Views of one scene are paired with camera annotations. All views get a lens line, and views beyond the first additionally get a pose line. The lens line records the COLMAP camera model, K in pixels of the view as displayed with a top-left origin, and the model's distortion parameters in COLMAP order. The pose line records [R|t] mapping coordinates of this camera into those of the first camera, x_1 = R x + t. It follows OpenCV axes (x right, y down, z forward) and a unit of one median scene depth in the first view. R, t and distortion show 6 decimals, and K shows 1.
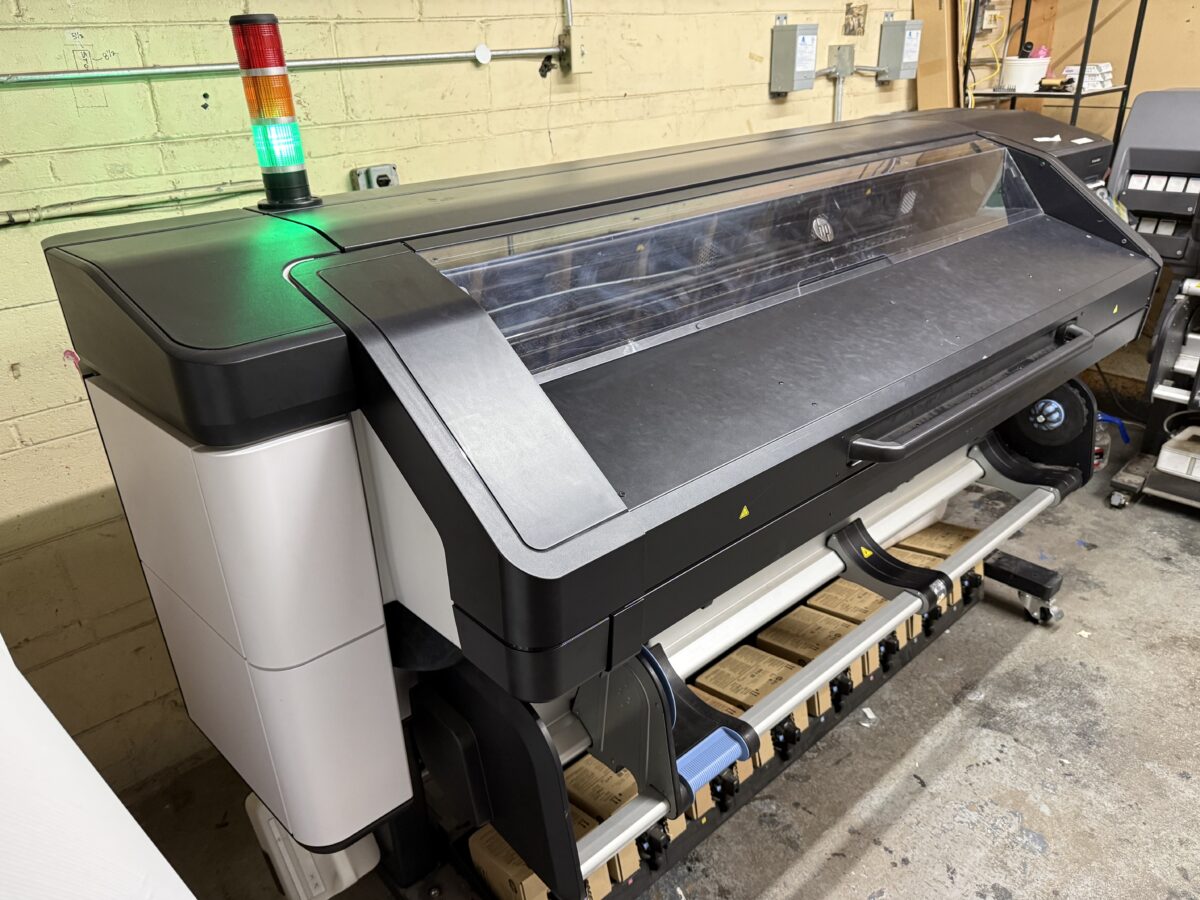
lens RADIAL K [[855.4, 0, 605.6], [0, 855.4, 446.4], [0, 0, 1]] dist [-0.017679, -0.006311]
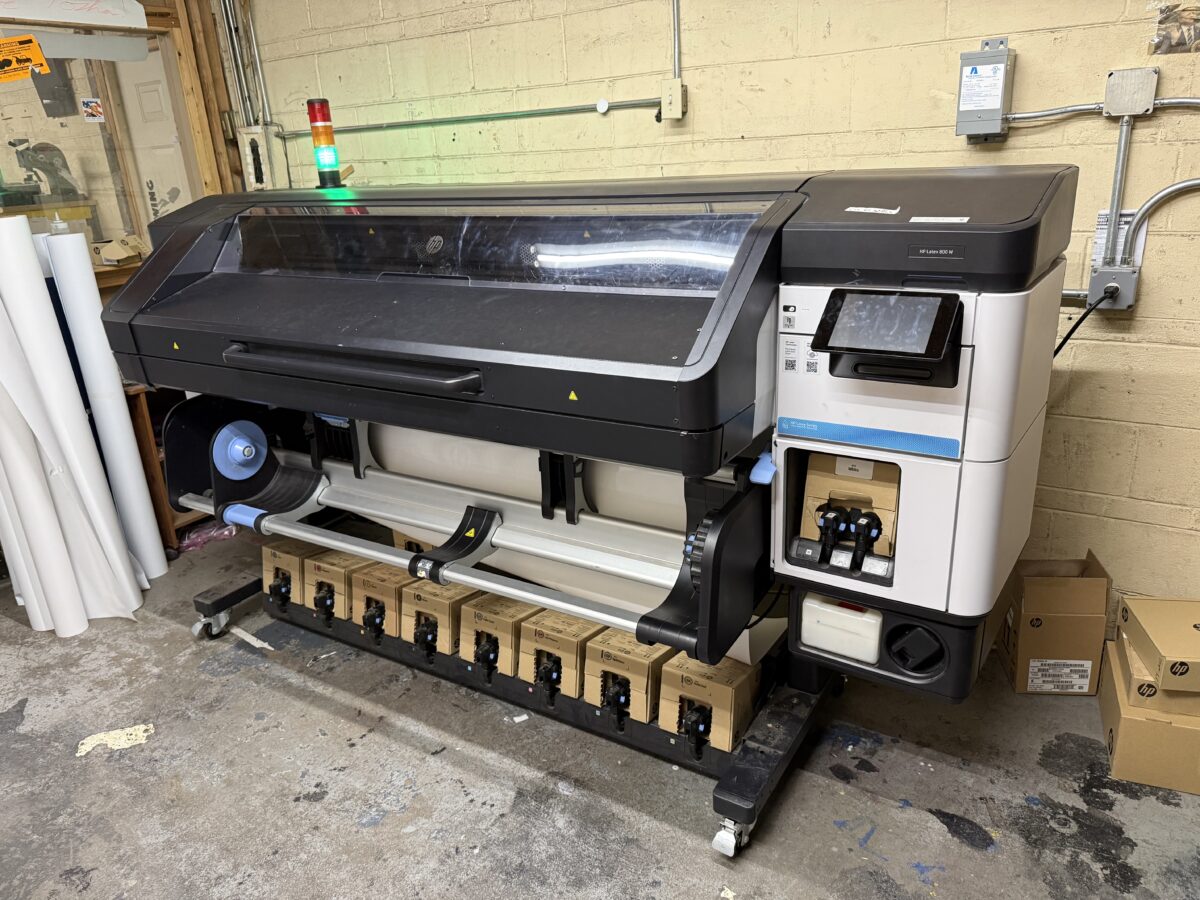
lens RADIAL K [[855.4, 0, 604.9], [0, 855.4, 454.4], [0, 0, 1]] dist [-0.017679, -0.006311]
pose [[0.275421, 0.342645, -0.898186, 1.228456], [-0.370302, 0.900038, 0.229801, -0.273372], [0.887141, 0.269308, 0.374772, 0.640566]]
